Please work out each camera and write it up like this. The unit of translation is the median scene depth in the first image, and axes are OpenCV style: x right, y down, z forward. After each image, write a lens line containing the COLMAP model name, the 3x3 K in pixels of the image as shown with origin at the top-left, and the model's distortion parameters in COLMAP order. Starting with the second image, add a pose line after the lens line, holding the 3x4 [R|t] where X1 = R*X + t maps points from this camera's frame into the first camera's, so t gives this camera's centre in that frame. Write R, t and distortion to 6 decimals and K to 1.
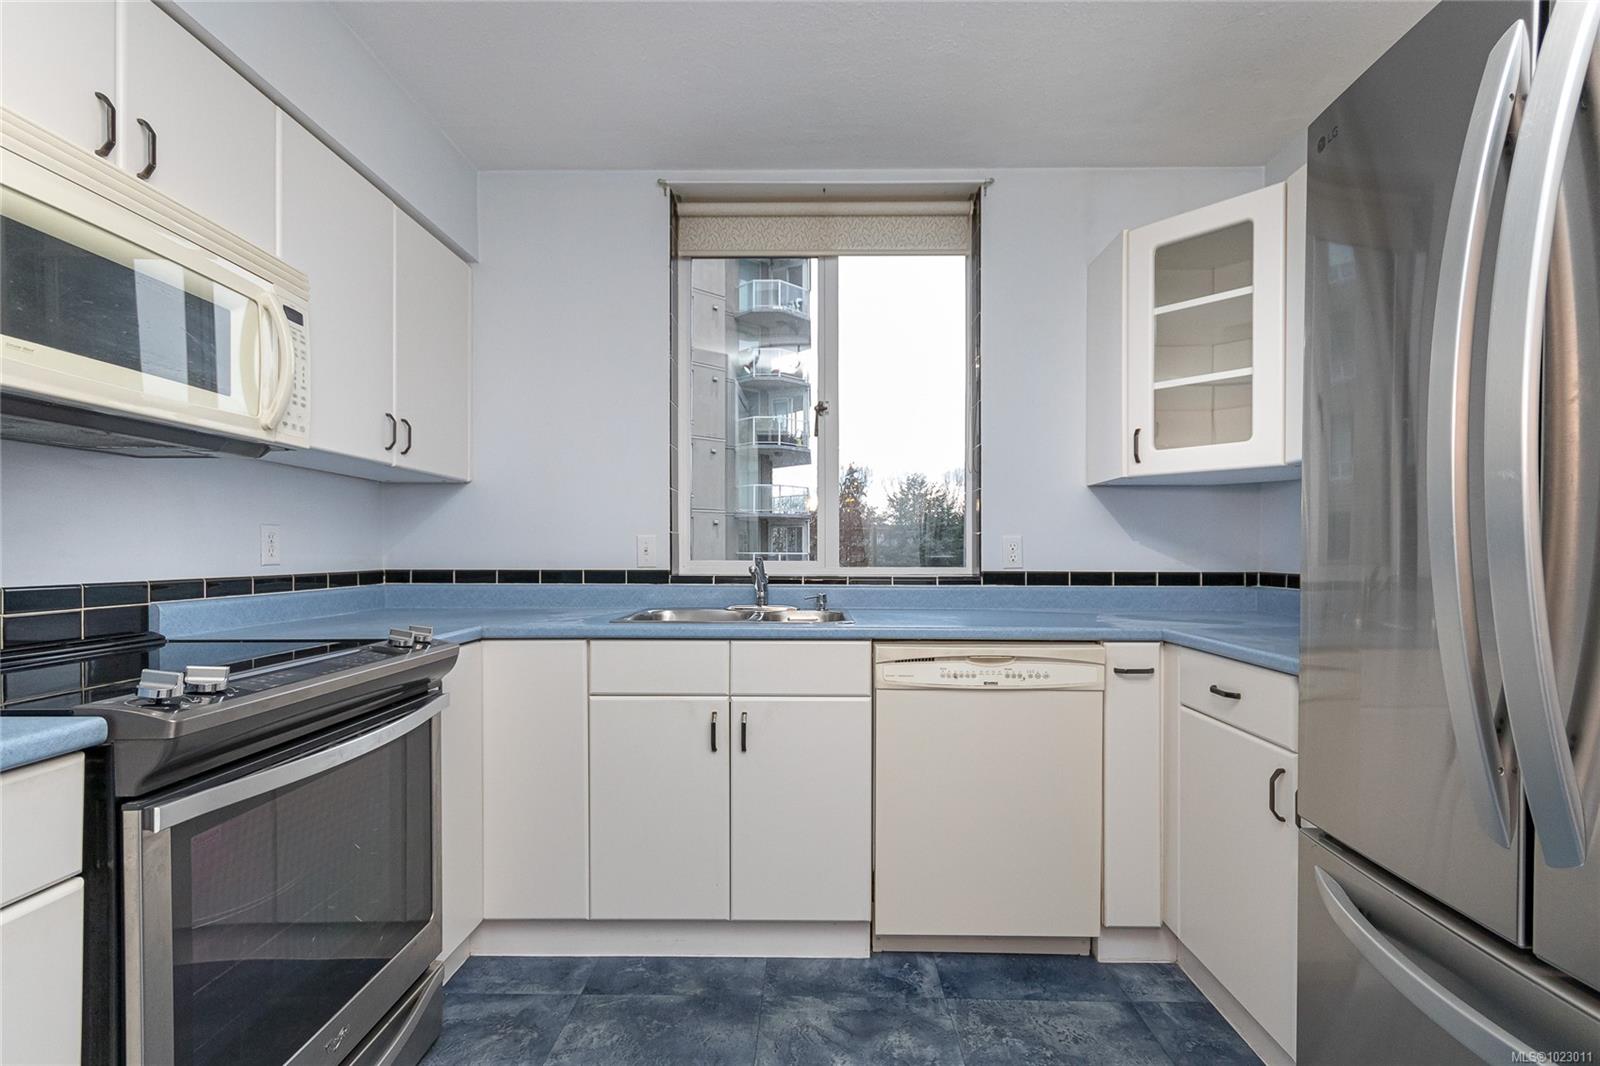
lens RADIAL K [[744.9, 0, 806.6], [0, 744.9, 550.3], [0, 0, 1]] dist [0.015713, 0.000125]
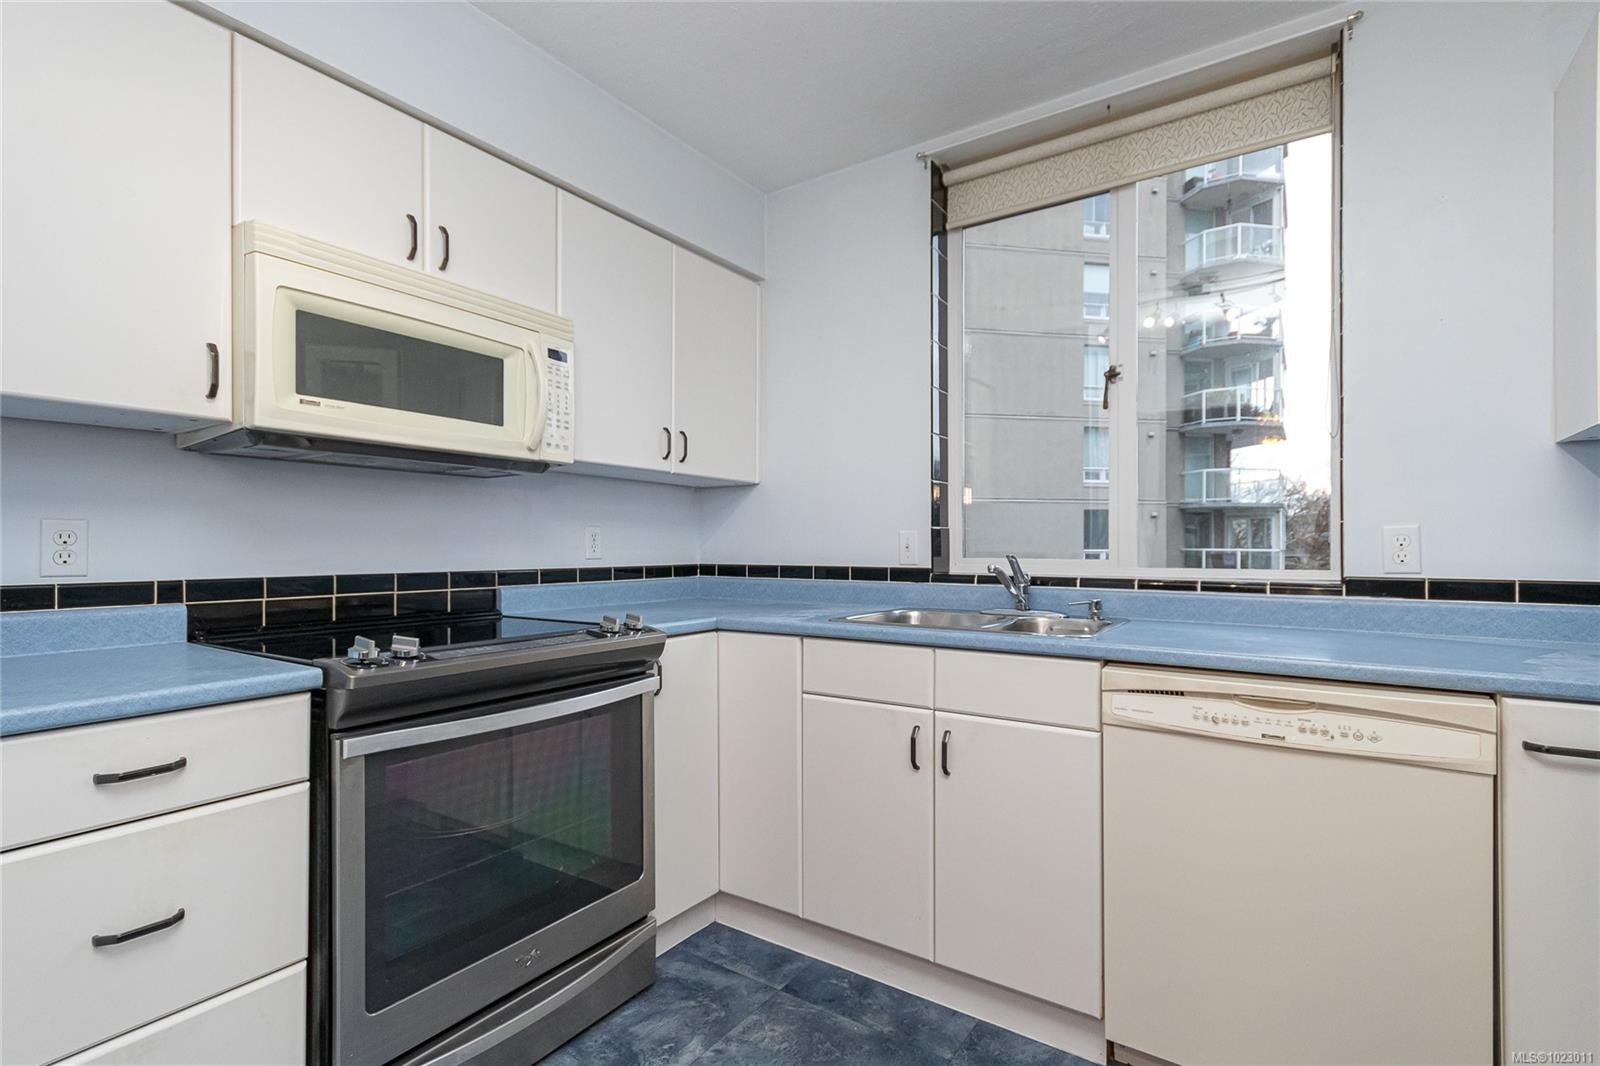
lens RADIAL K [[757.6, 0, 791.7], [0, 757.6, 543.1], [0, 0, 1]] dist [0.013604, -0.000165]
pose [[0.831715, -0.003045, -0.555194, 0.262175], [0.000445, 0.999988, -0.004818, -0.000358], [0.555202, 0.003760, 0.831707, 0.150892]]
